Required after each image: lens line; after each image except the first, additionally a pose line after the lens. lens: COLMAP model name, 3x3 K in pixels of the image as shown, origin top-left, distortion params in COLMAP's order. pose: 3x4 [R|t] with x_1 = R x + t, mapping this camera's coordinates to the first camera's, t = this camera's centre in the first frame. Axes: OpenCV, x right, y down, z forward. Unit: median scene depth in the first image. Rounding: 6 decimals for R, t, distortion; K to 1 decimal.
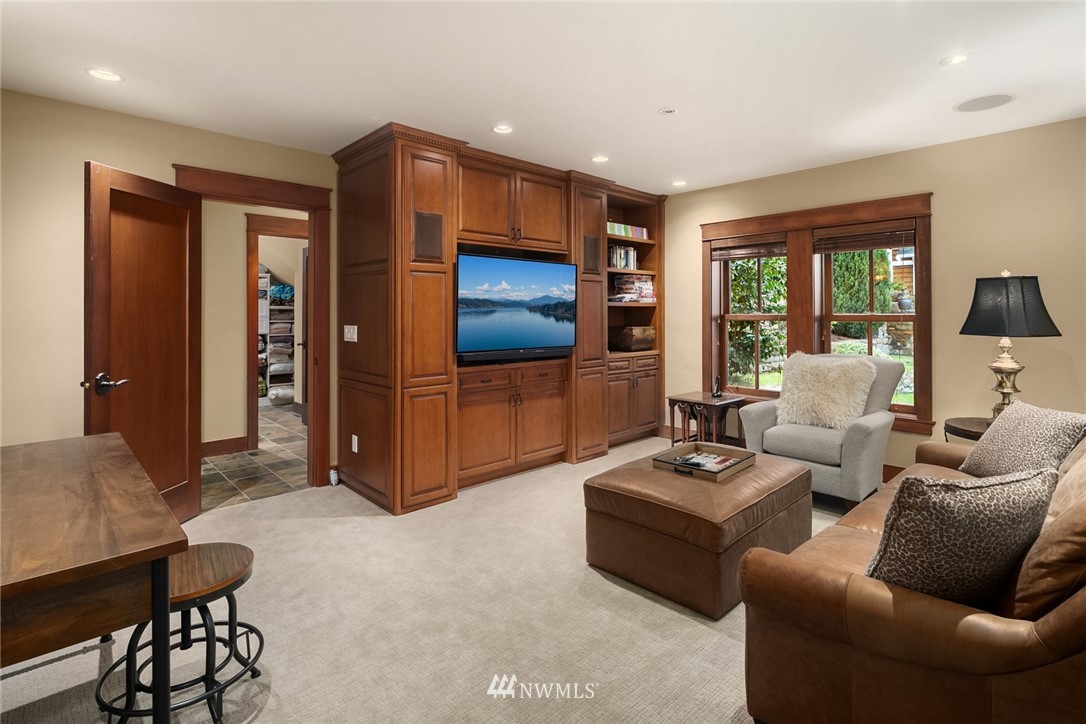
lens RADIAL K [[527.8, 0, 547.6], [0, 527.8, 307.4], [0, 0, 1]] dist [0.001840, -0.000119]
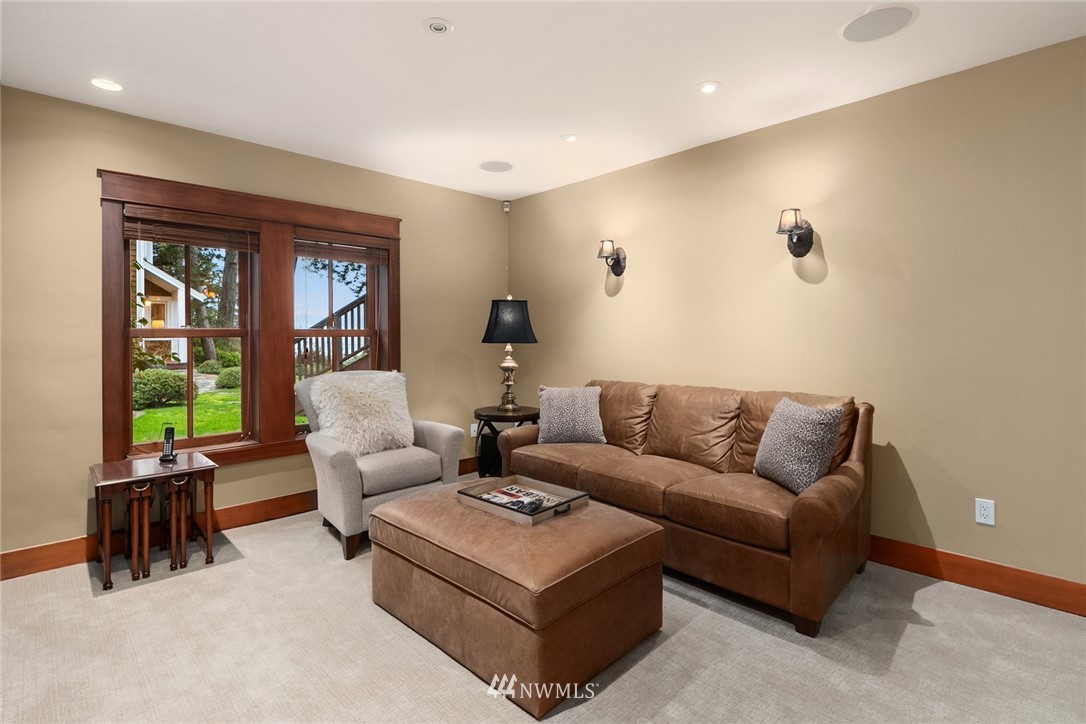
lens RADIAL K [[527.8, 0, 546.4], [0, 527.8, 338.6], [0, 0, 1]] dist [0.001840, -0.000119]
pose [[-0.026789, -0.008043, 0.999609, -0.489130], [-0.005614, 0.999953, 0.007895, 0.029402], [-0.999625, -0.005401, -0.026832, 0.909891]]
